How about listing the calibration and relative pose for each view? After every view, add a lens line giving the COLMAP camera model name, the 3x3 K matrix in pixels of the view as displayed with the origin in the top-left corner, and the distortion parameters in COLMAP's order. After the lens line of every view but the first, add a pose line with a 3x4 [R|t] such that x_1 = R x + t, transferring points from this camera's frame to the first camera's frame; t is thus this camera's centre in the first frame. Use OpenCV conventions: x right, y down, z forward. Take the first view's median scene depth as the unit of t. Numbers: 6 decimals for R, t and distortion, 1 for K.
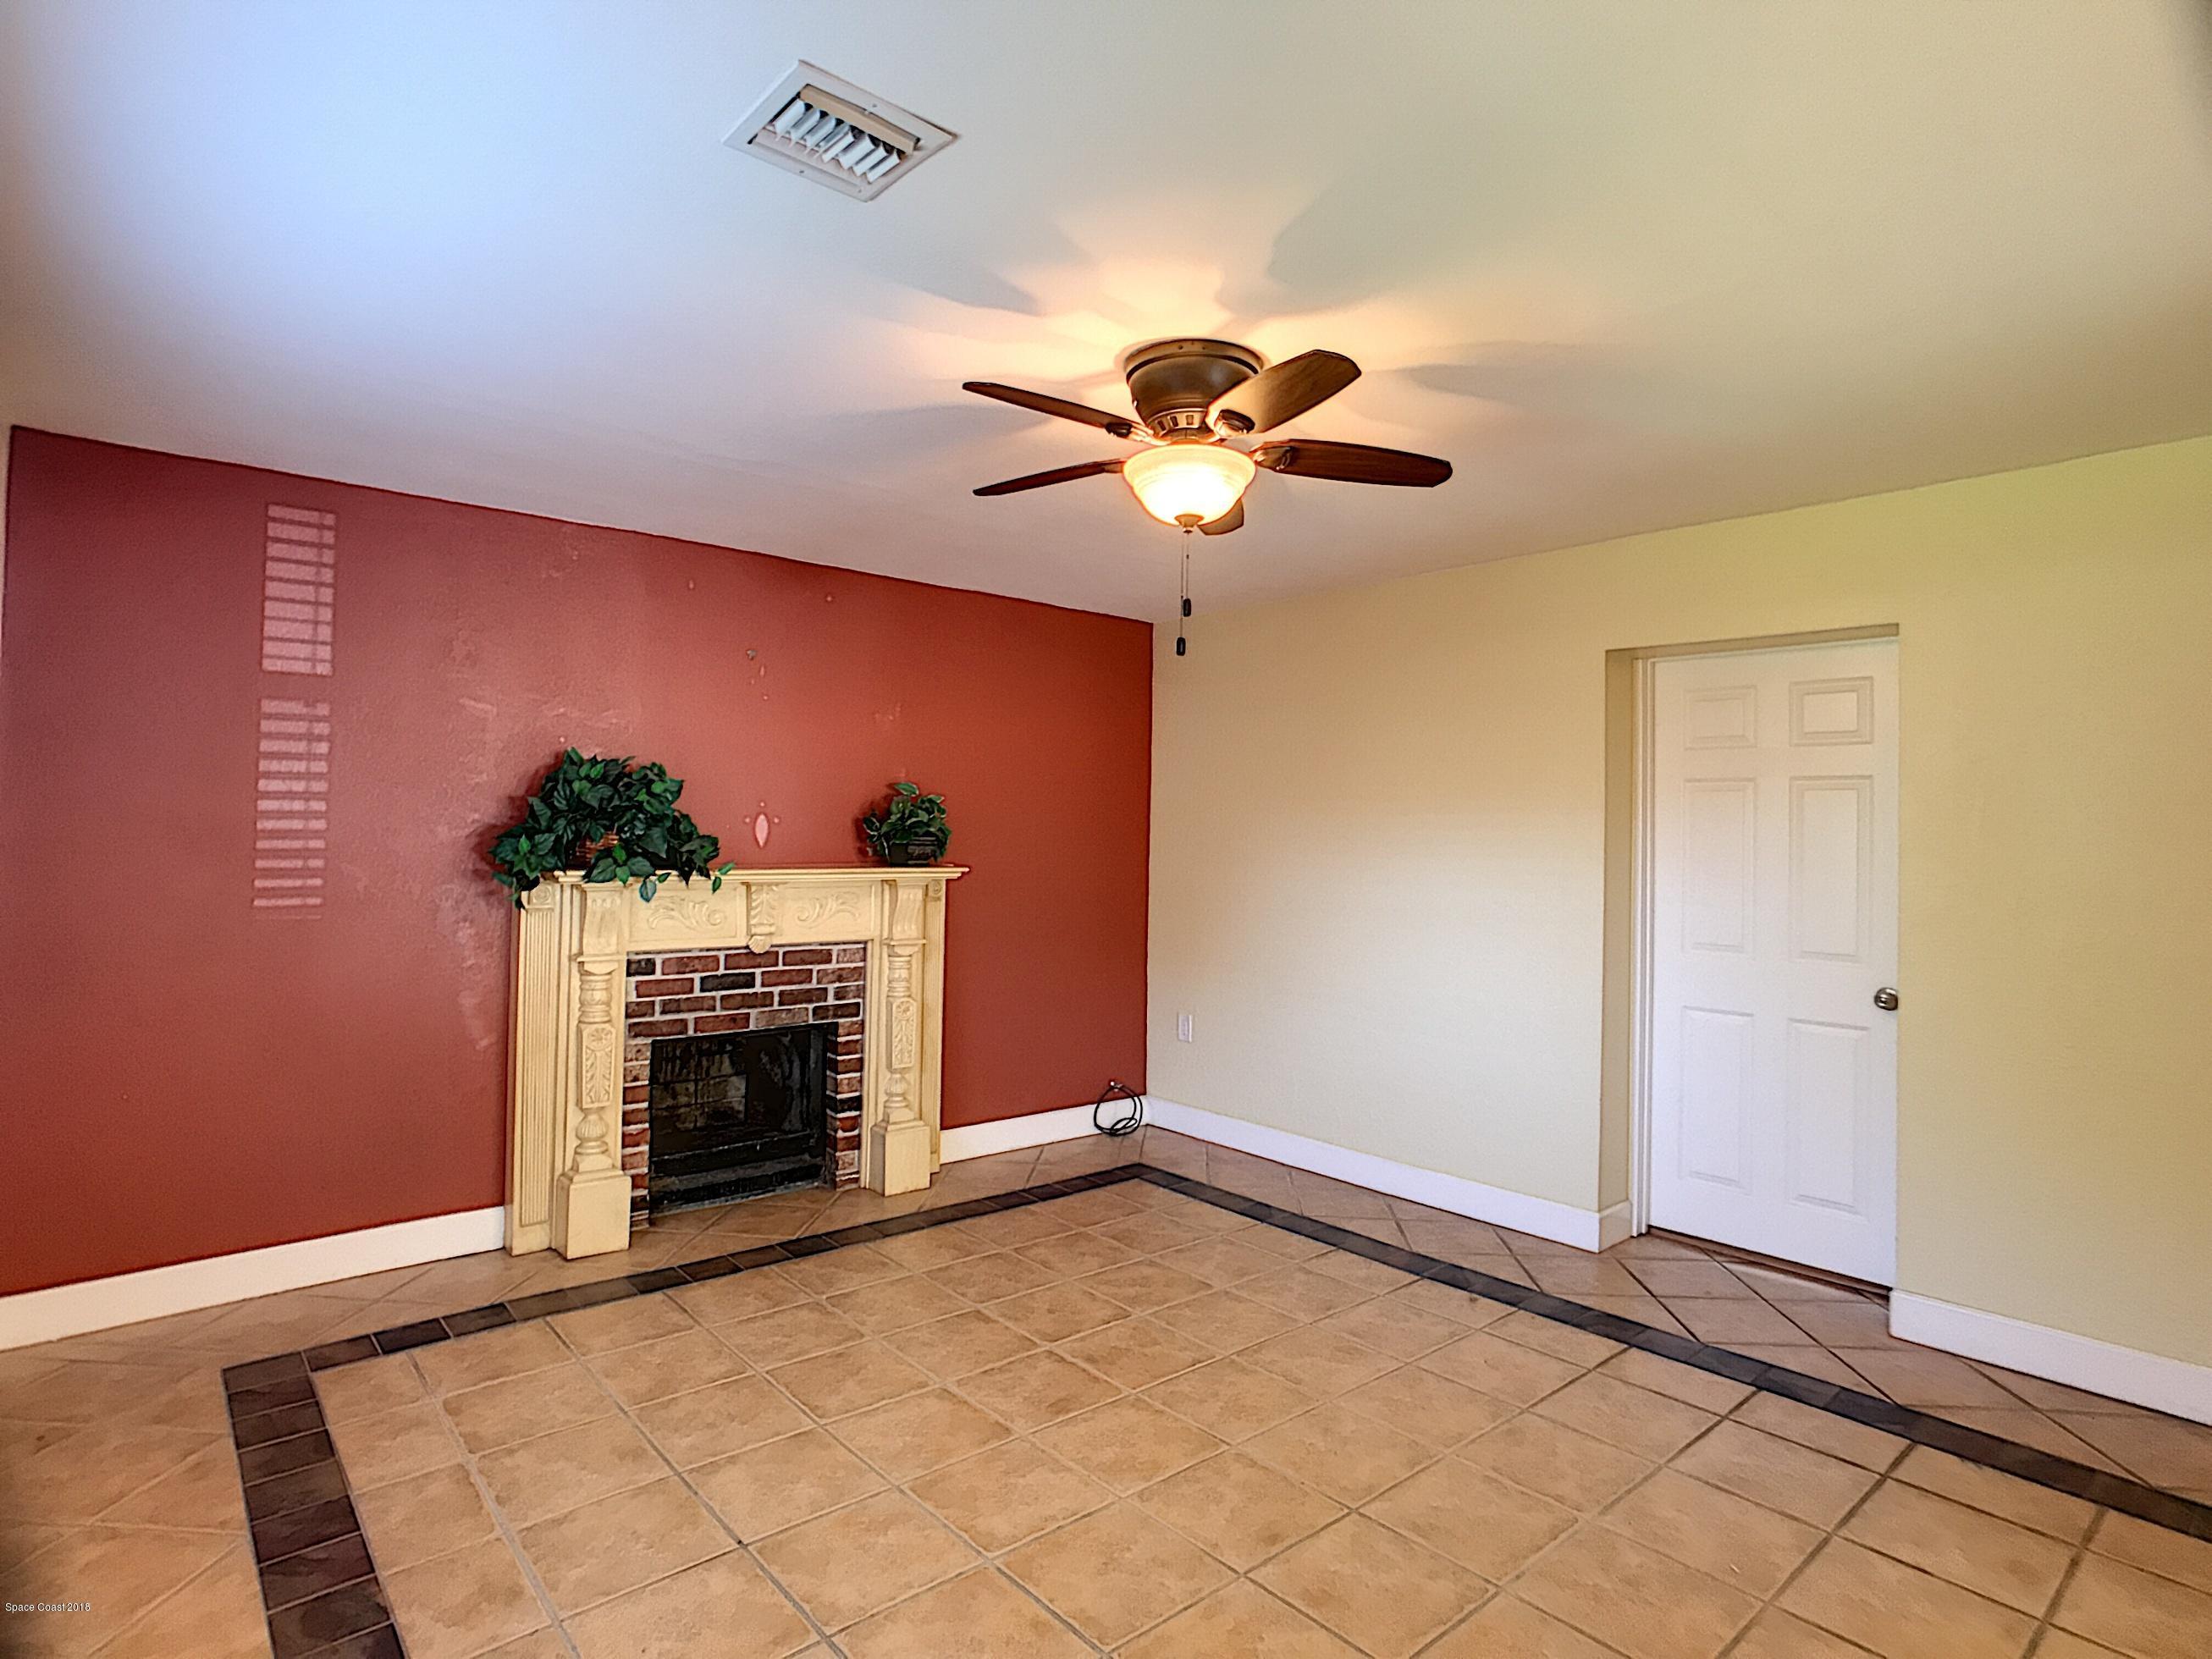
lens RADIAL K [[1182.9, 0, 1113.7], [0, 1182.9, 818.3], [0, 0, 1]] dist [-0.048384, 0.025351]
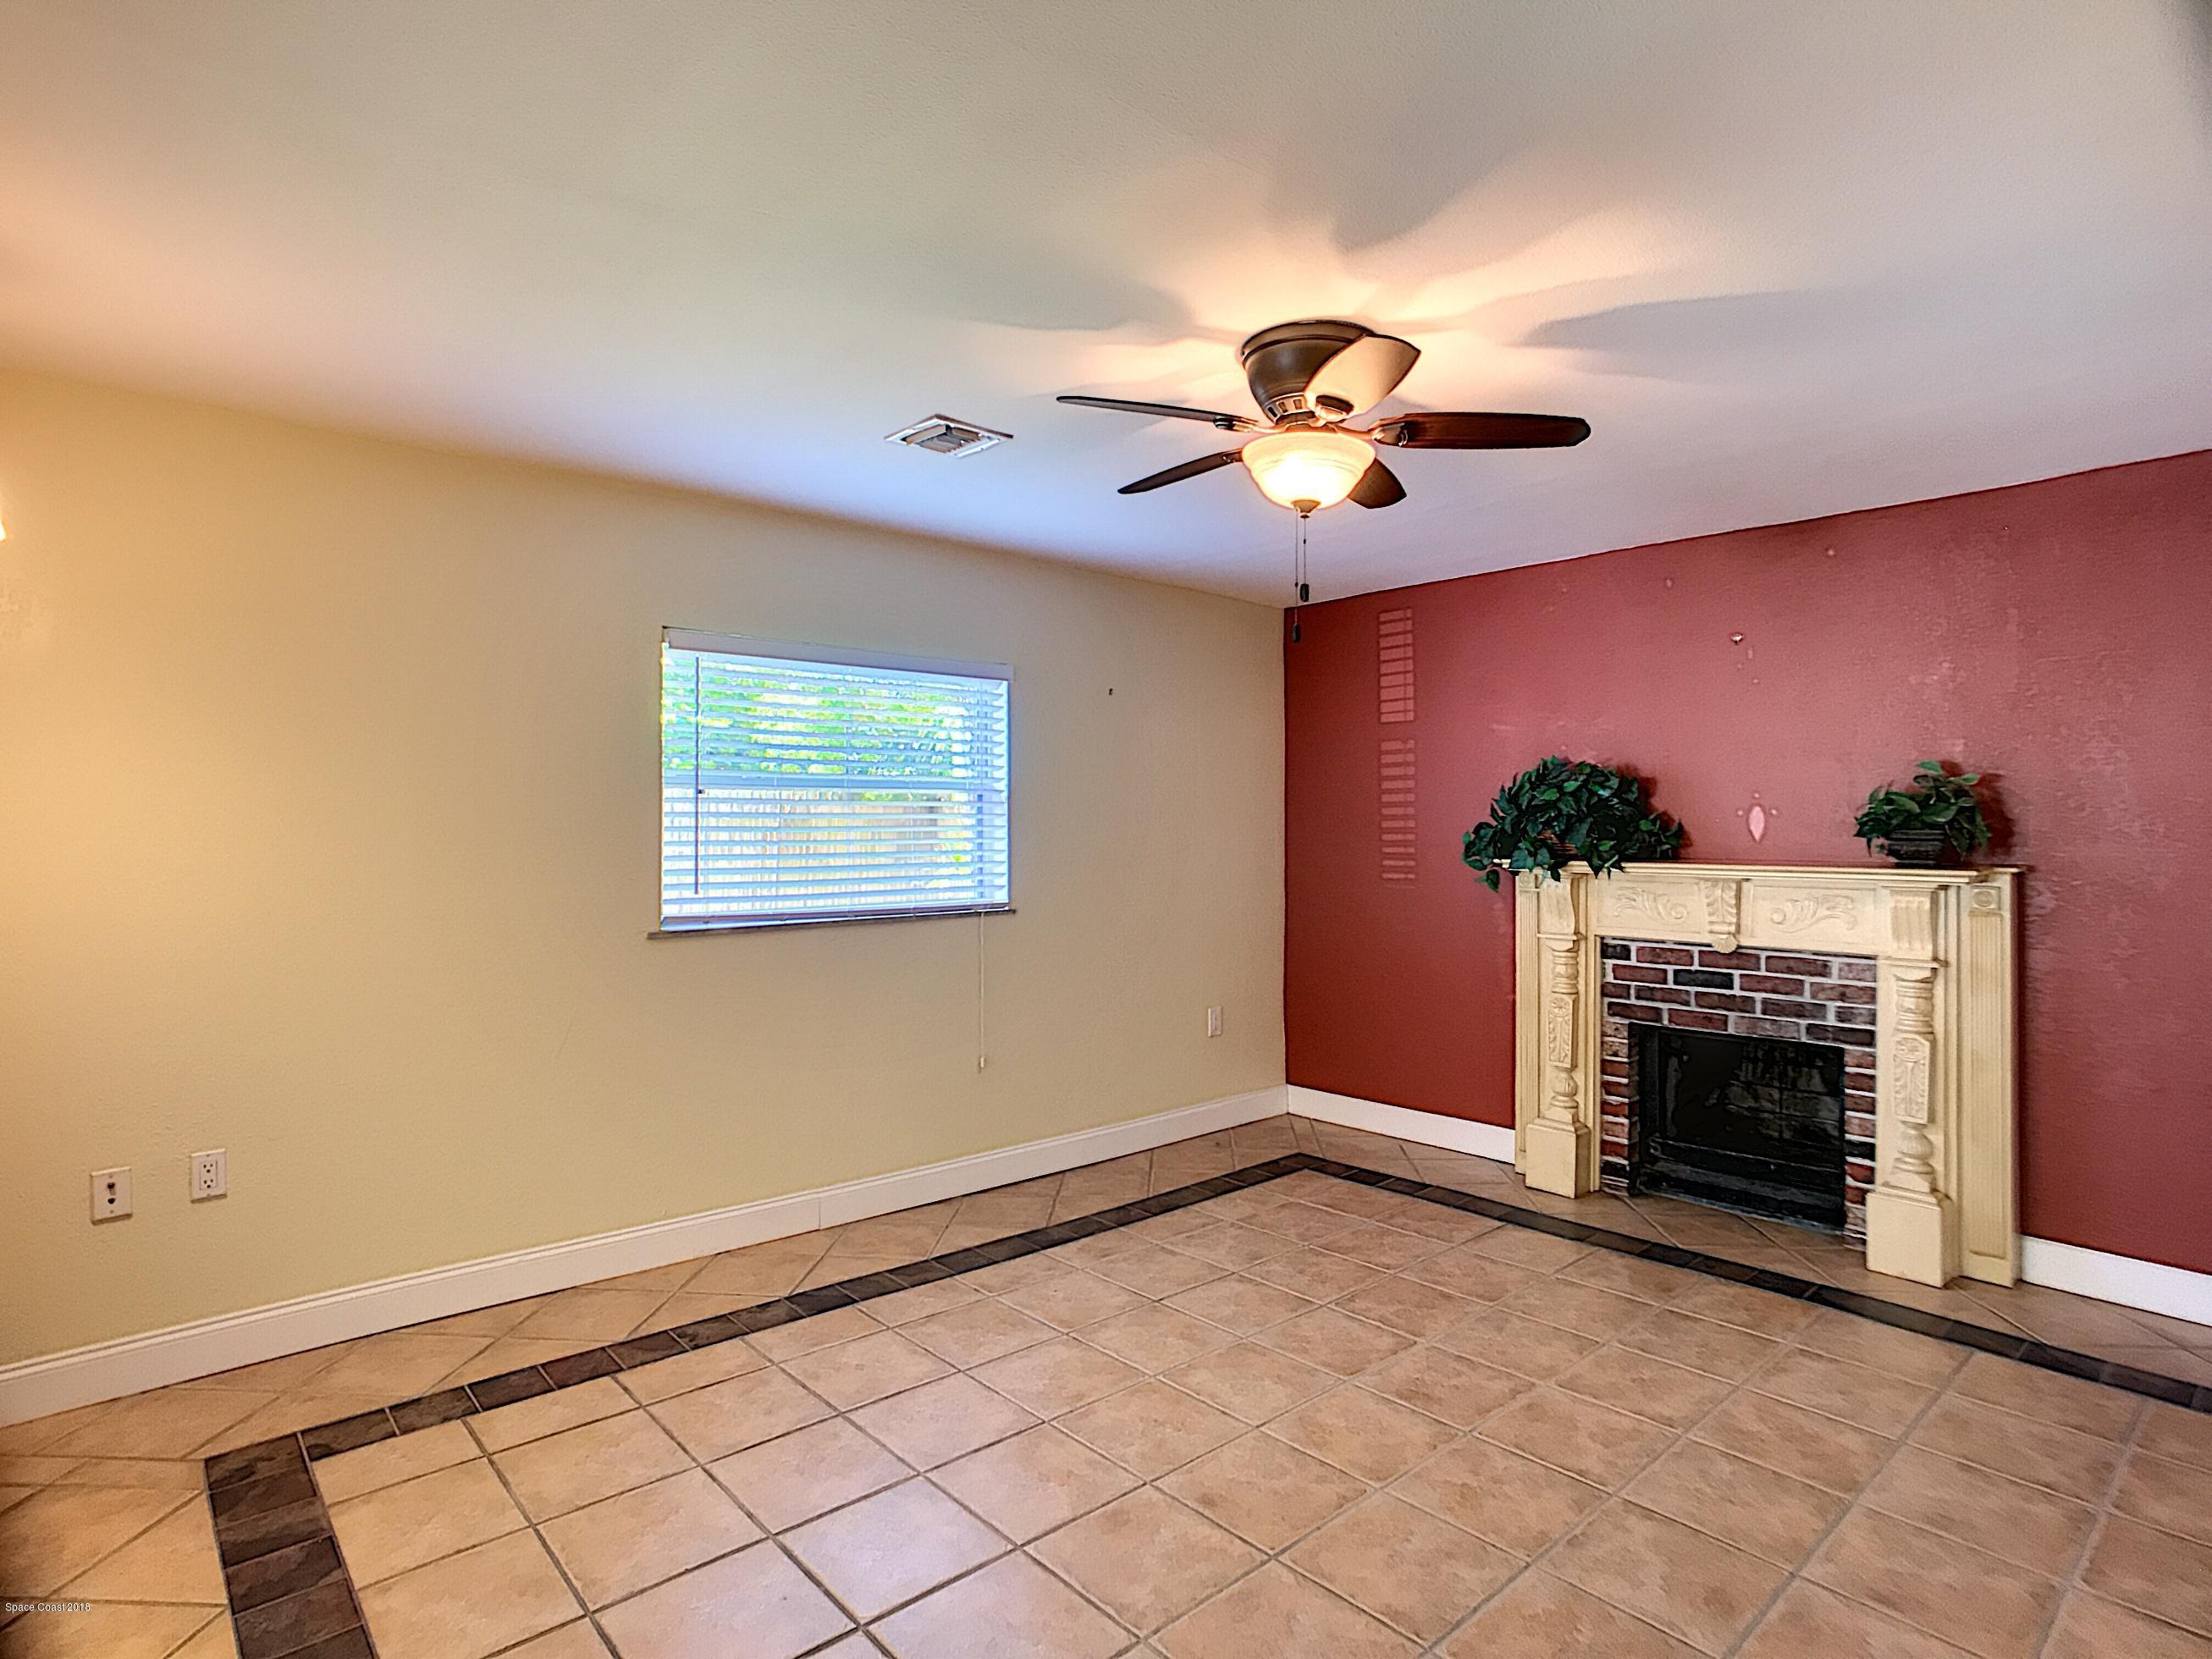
lens RADIAL K [[1182.9, 0, 1121.4], [0, 1182.9, 822.3], [0, 0, 1]] dist [-0.048384, 0.025351]
pose [[0.029002, -0.015741, -0.999455, 0.666044], [0.011075, 0.999820, -0.015426, 0.019042], [0.999518, -0.010621, 0.029171, 0.510393]]
